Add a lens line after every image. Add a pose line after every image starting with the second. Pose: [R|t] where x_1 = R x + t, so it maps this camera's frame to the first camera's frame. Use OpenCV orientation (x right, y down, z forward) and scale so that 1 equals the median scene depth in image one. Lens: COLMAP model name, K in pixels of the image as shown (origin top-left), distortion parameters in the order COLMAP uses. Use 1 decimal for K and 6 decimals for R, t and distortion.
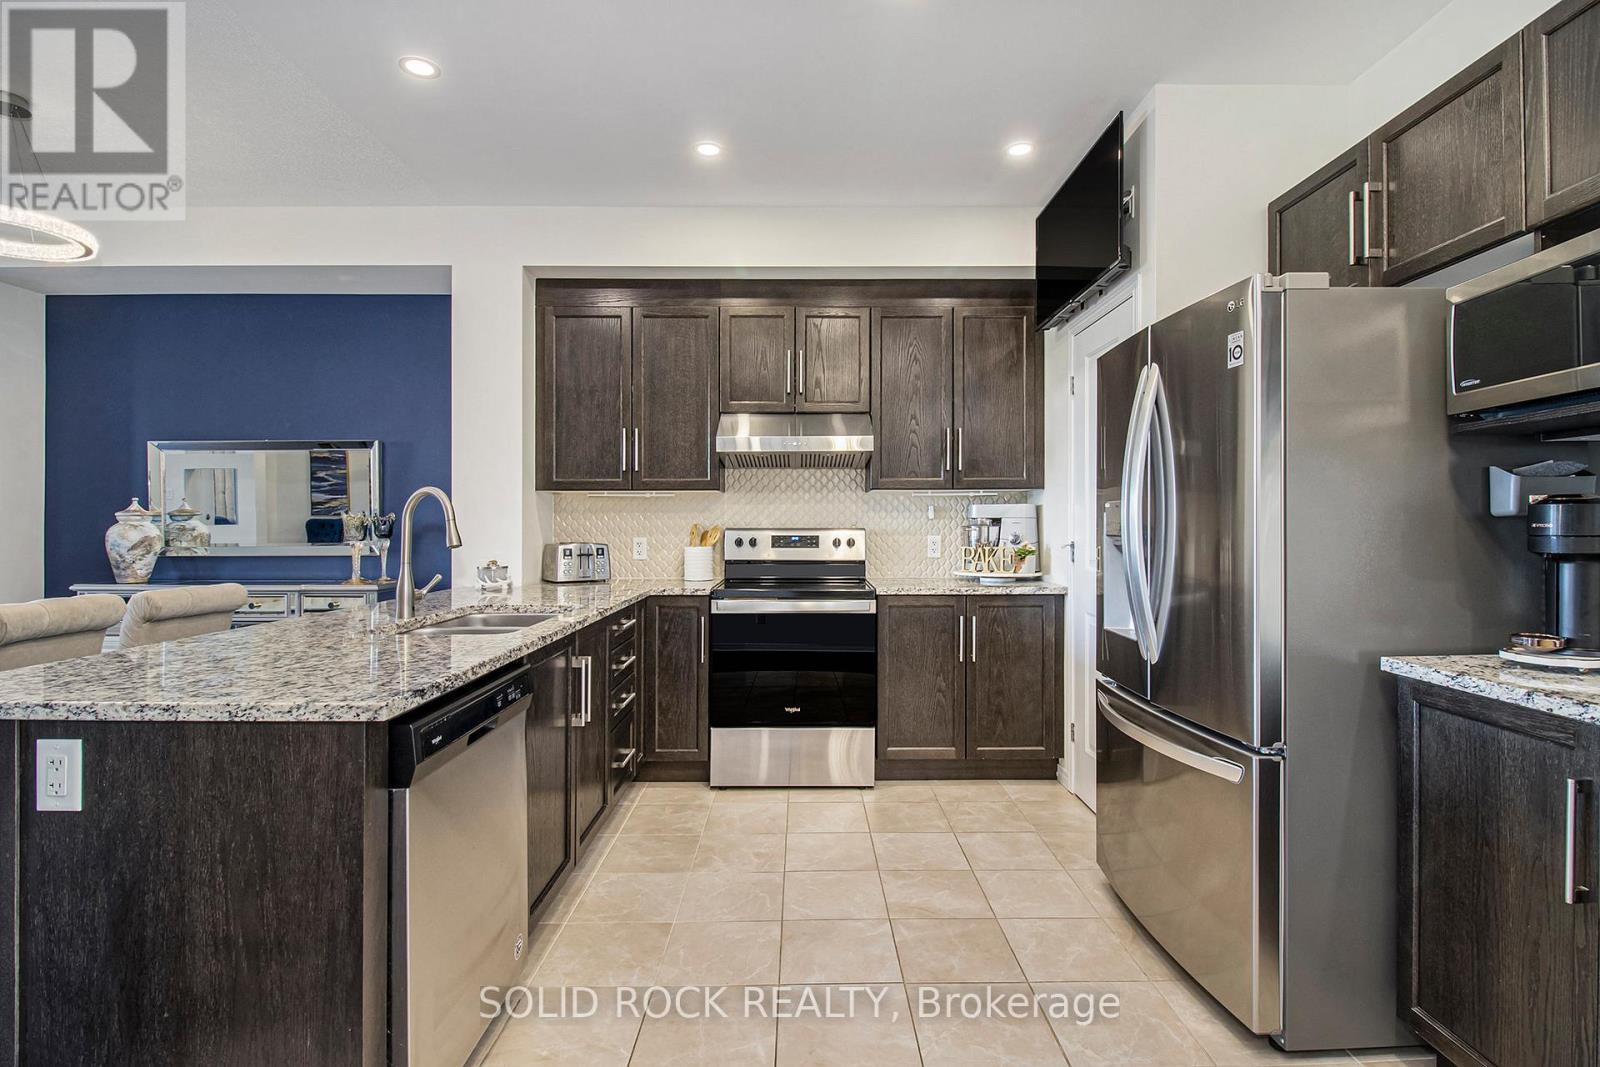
lens RADIAL K [[746.3, 0, 846.4], [0, 746.3, 515.1], [0, 0, 1]] dist [0.011739, -0.012882]
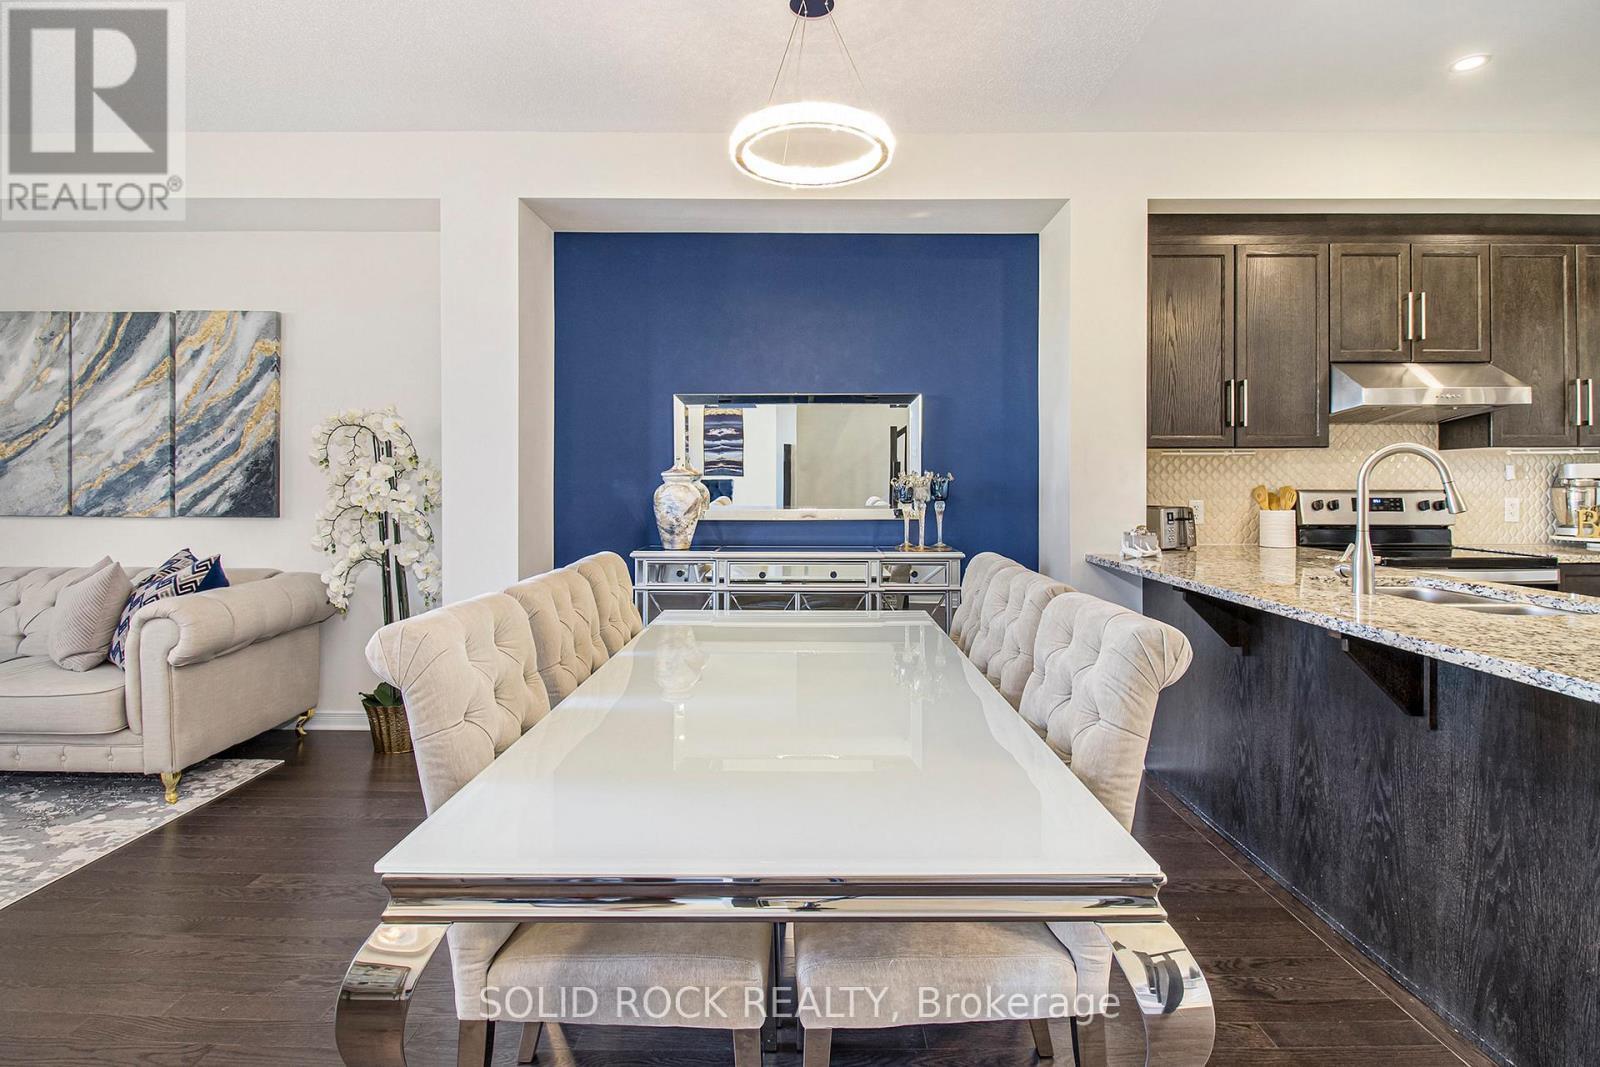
lens RADIAL K [[775.8, 0, 802.5], [0, 775.8, 483.9], [0, 0, 1]] dist [-0.018938, -0.000572]
pose [[0.999677, 0.001103, -0.025406, -0.813794], [-0.000772, 0.999915, 0.013043, -0.001065], [0.025419, -0.013019, 0.999592, 0.061600]]
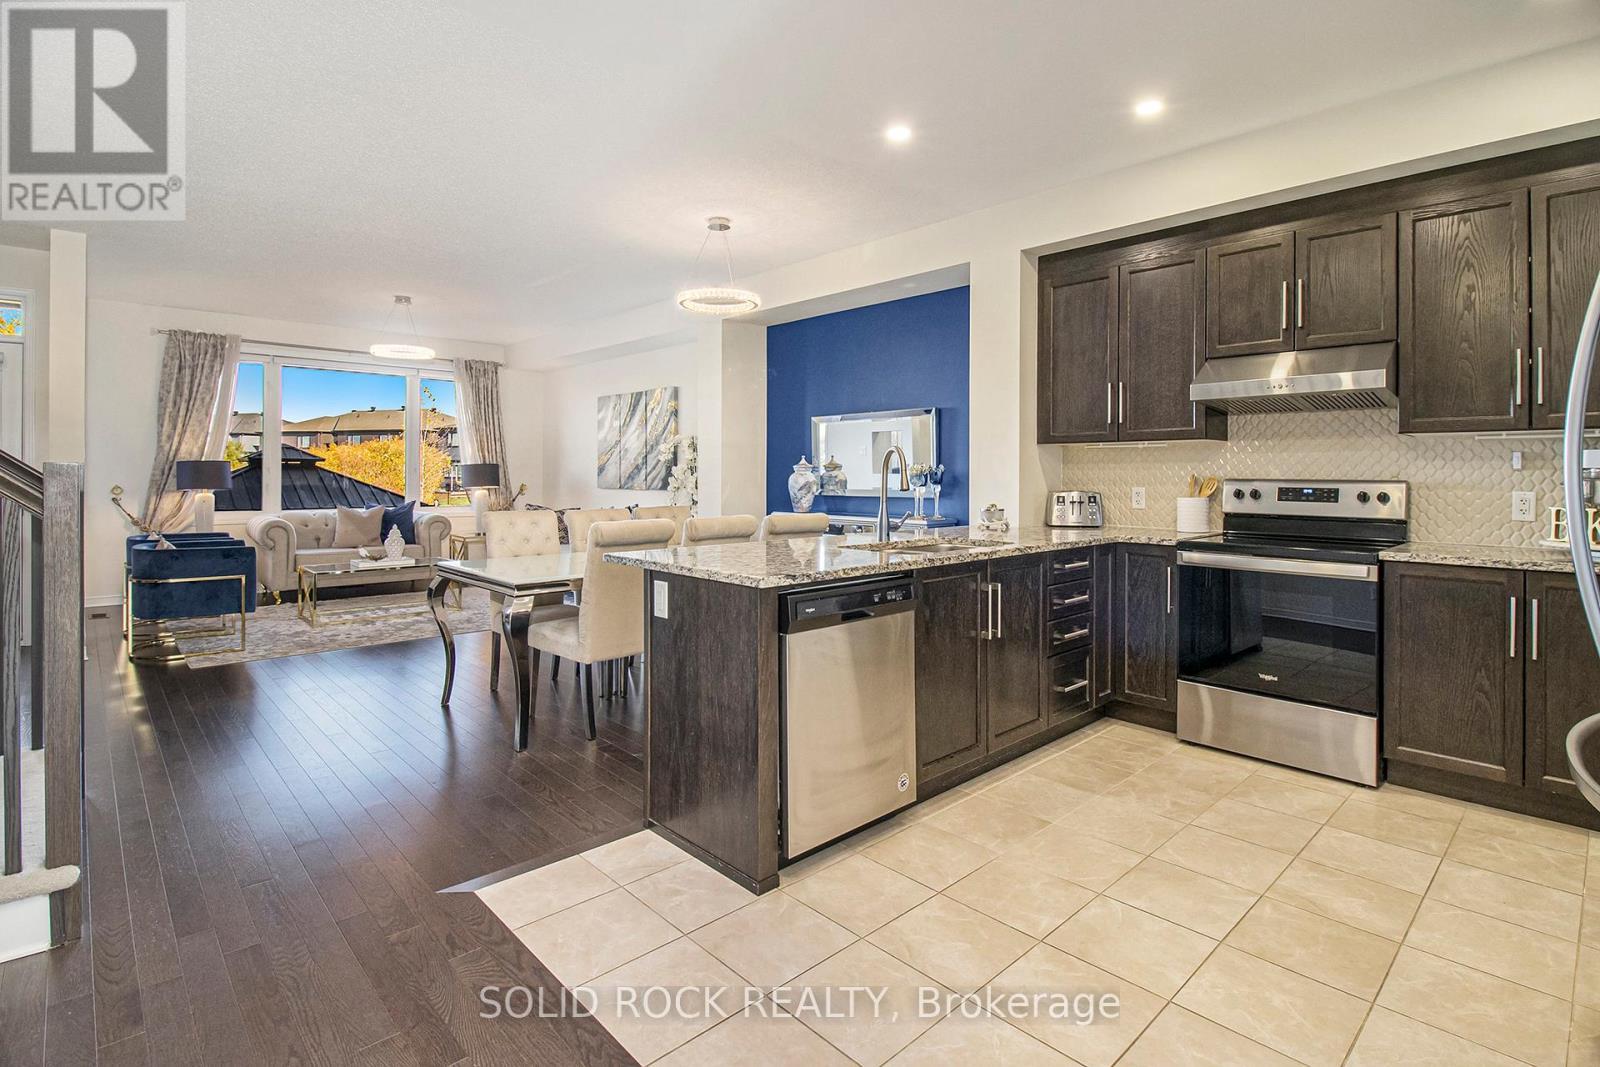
lens RADIAL K [[767.4, 0, 843.6], [0, 767.4, 477.4], [0, 0, 1]] dist [0.001543, -0.015884]
pose [[0.694053, 0.004518, -0.719910, 0.221216], [0.005622, 0.999916, 0.011695, 0.001590], [0.719902, -0.012164, 0.693969, -0.019680]]
